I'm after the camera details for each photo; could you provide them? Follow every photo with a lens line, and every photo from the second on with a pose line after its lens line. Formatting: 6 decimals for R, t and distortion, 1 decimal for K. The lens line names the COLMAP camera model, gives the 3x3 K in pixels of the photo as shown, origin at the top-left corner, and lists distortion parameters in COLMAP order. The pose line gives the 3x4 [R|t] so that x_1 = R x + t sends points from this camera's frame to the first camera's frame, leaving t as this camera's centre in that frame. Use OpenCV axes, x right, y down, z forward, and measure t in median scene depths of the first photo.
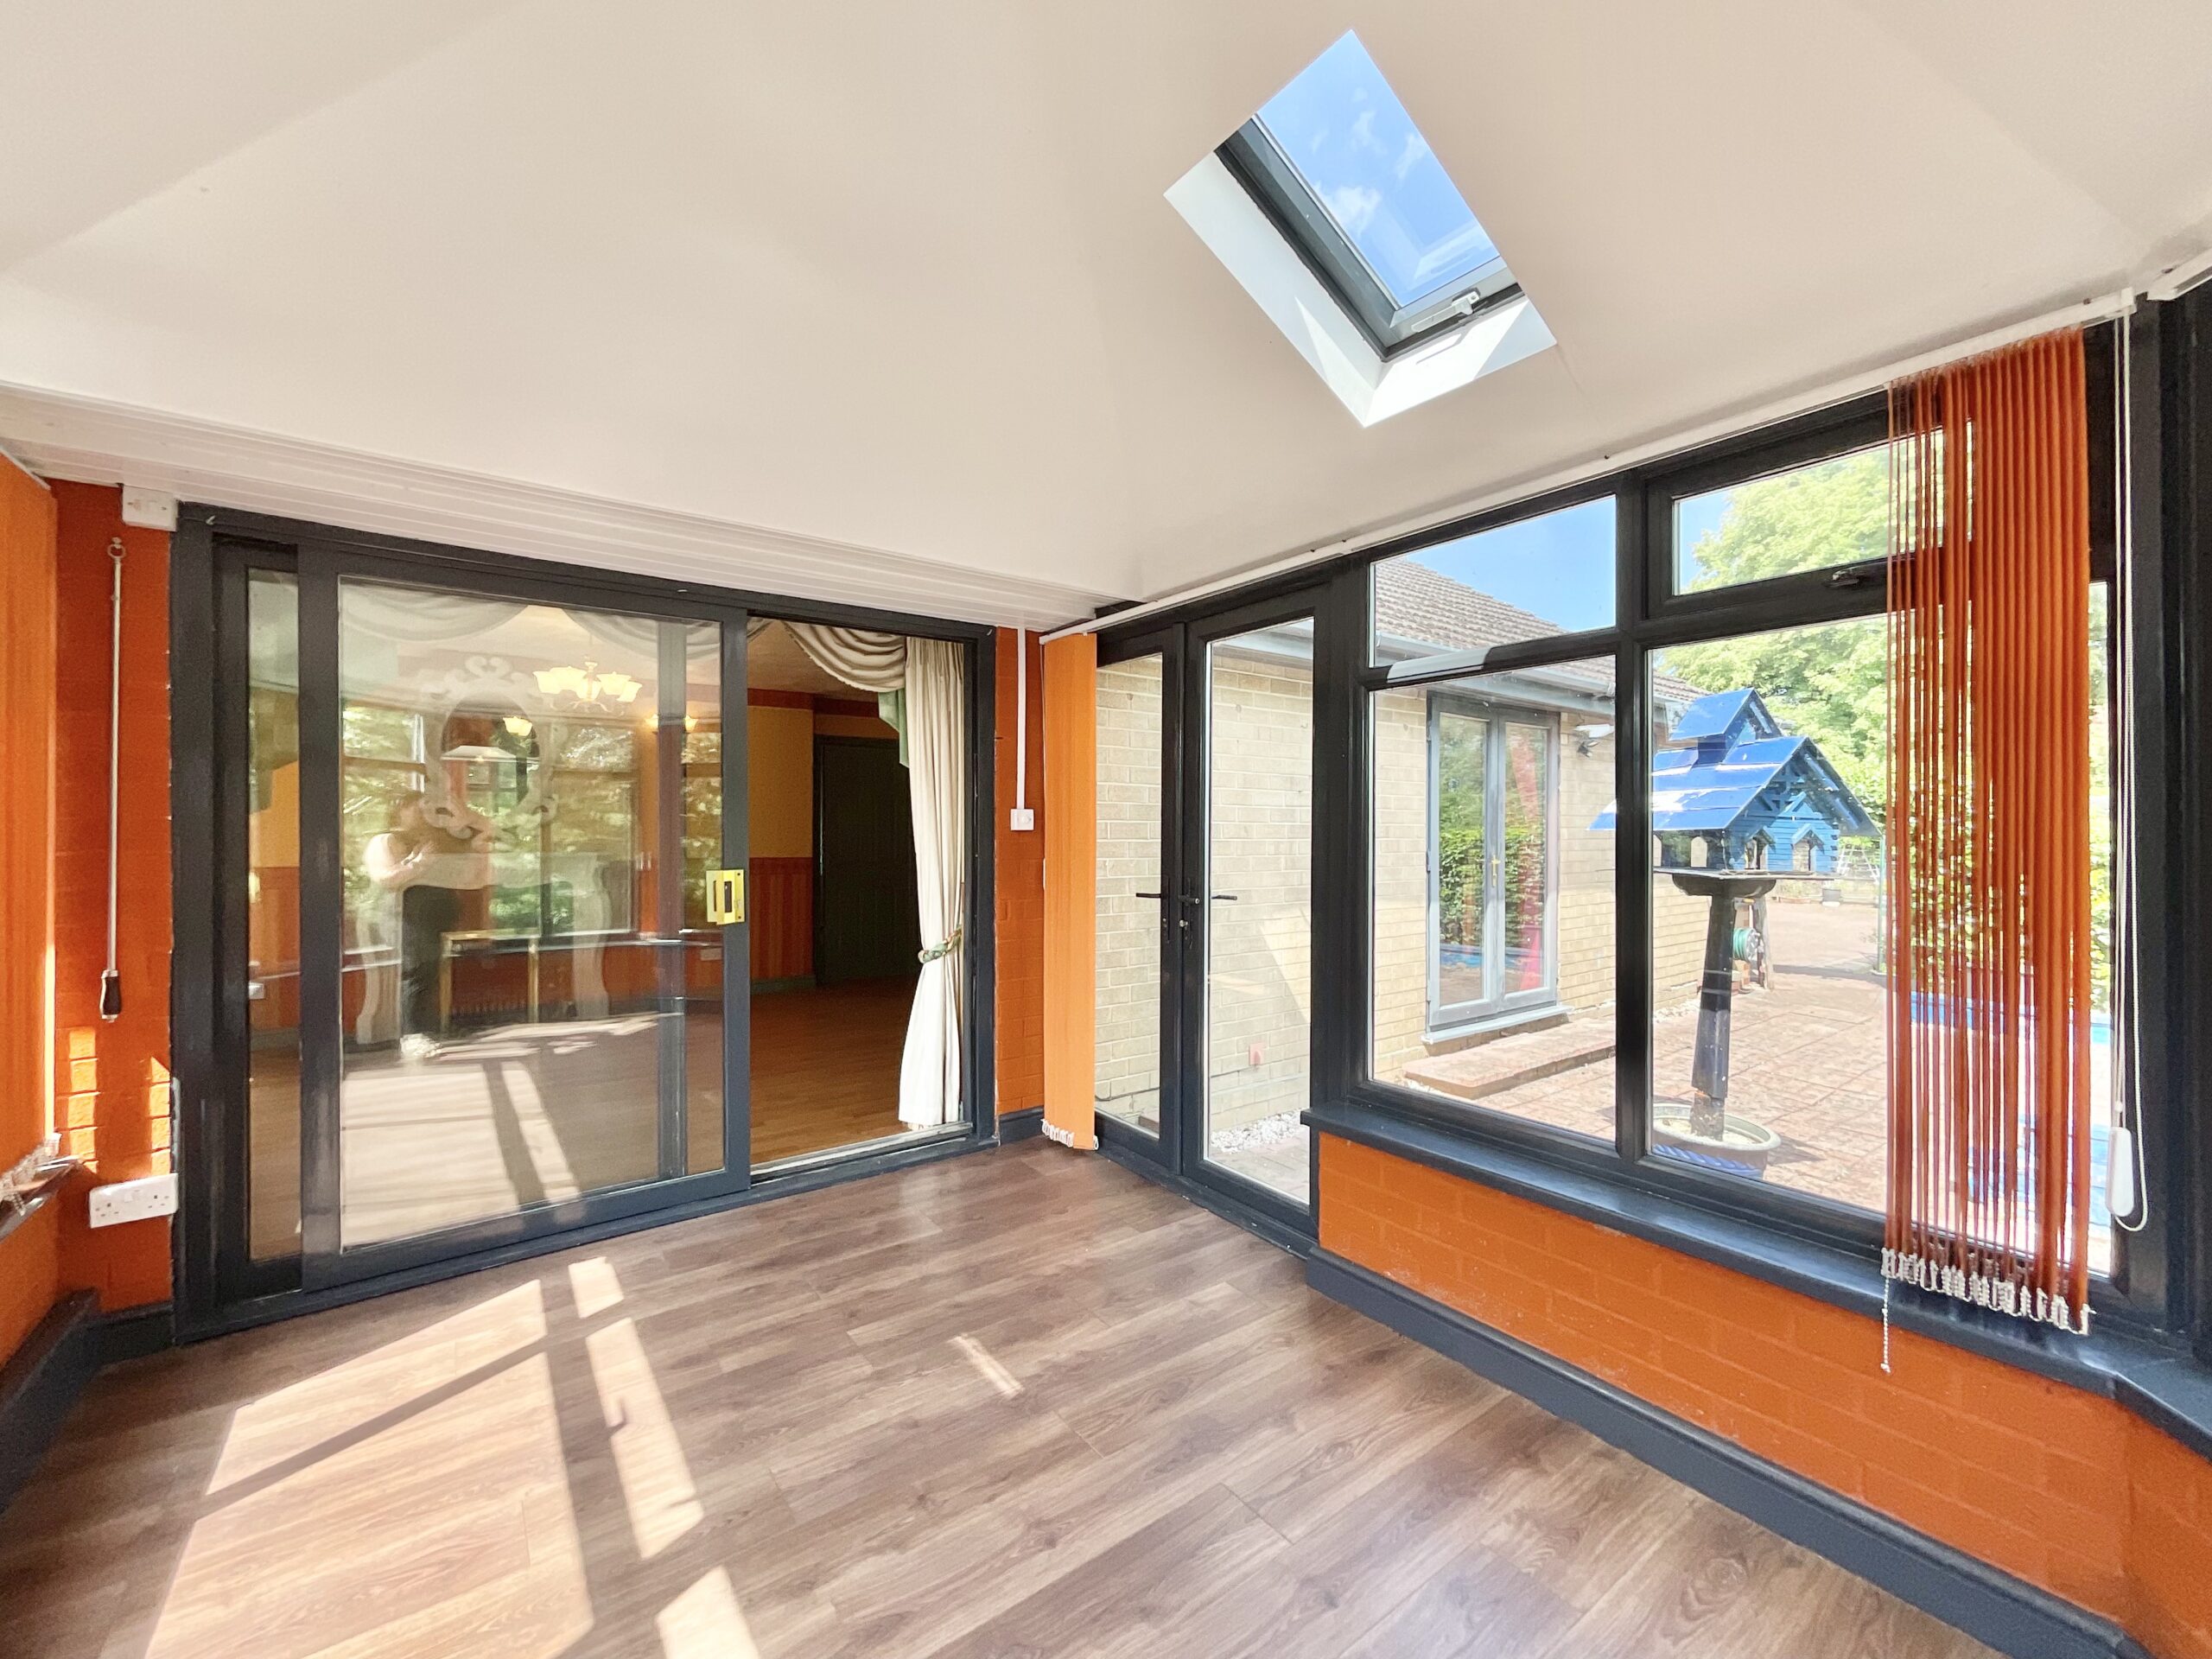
lens RADIAL K [[899.7, 0, 1099.9], [0, 899.7, 826.5], [0, 0, 1]] dist [0.010029, -0.004842]
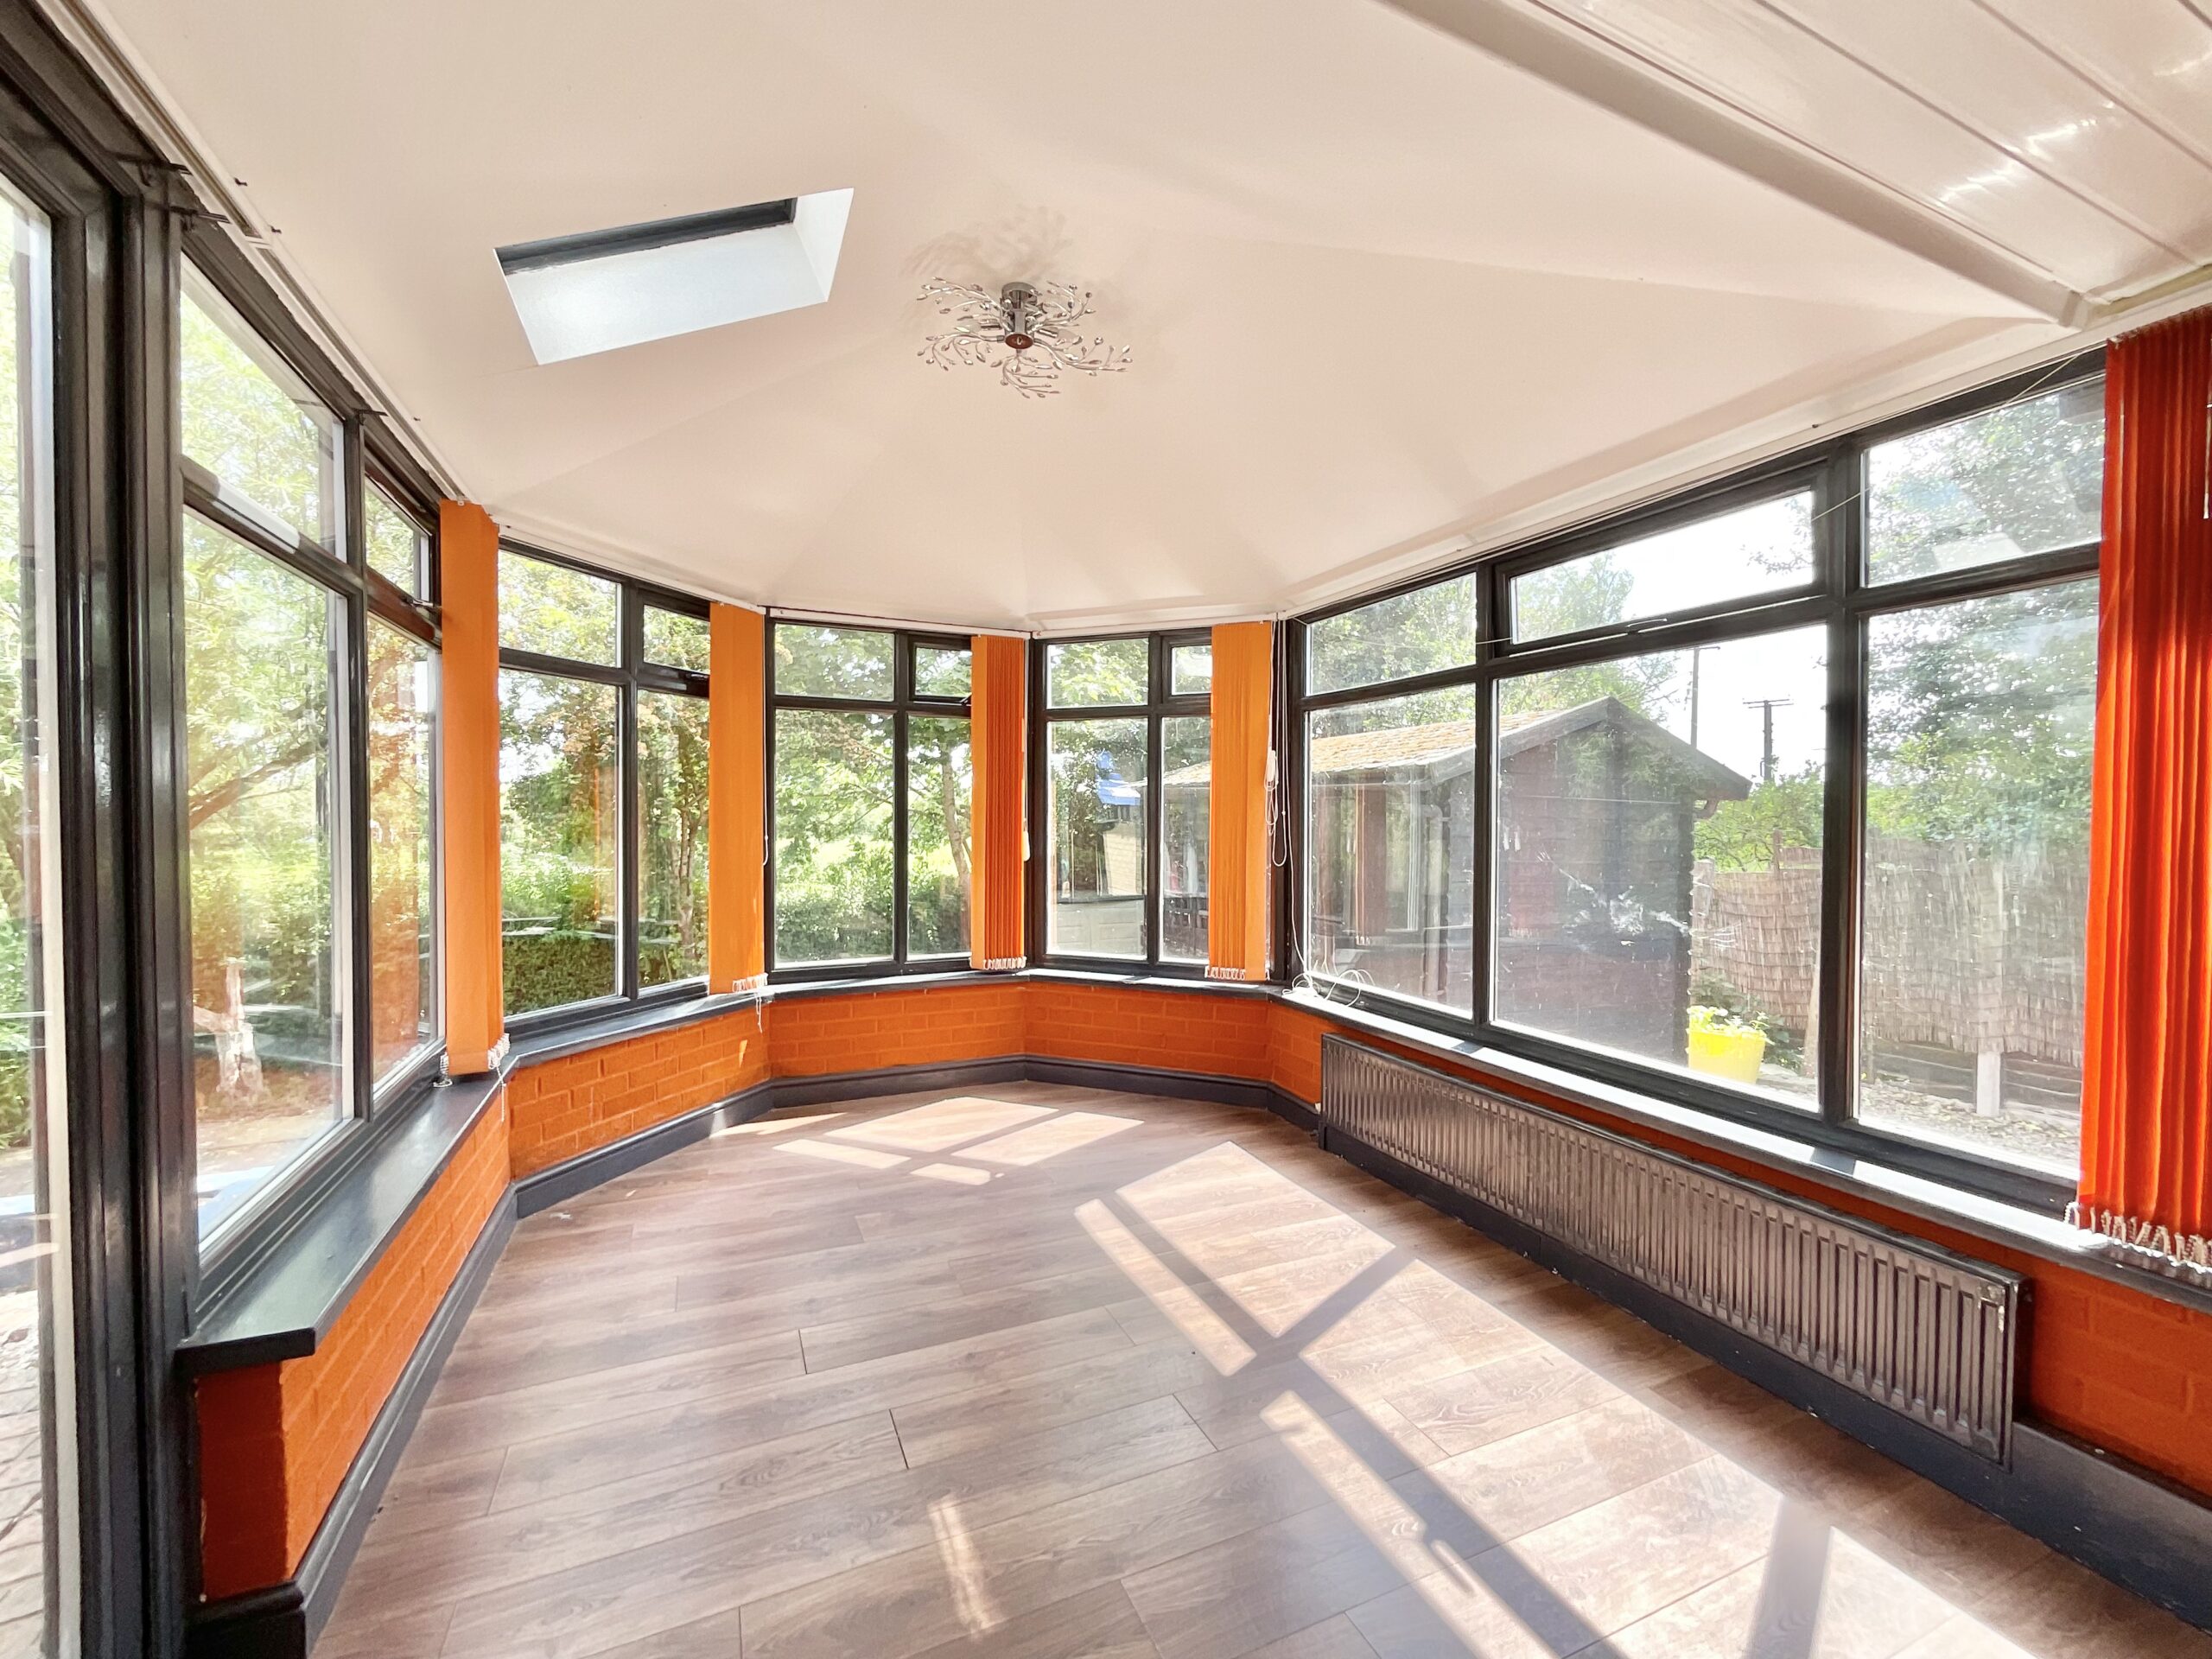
lens RADIAL K [[899.7, 0, 1101.6], [0, 899.7, 827.2], [0, 0, 1]] dist [0.010029, -0.004842]
pose [[-0.977793, -0.003631, 0.209542, -0.308272], [0.000455, 0.999811, 0.019449, 0.014577], [-0.209573, 0.019113, -0.977606, 1.350773]]
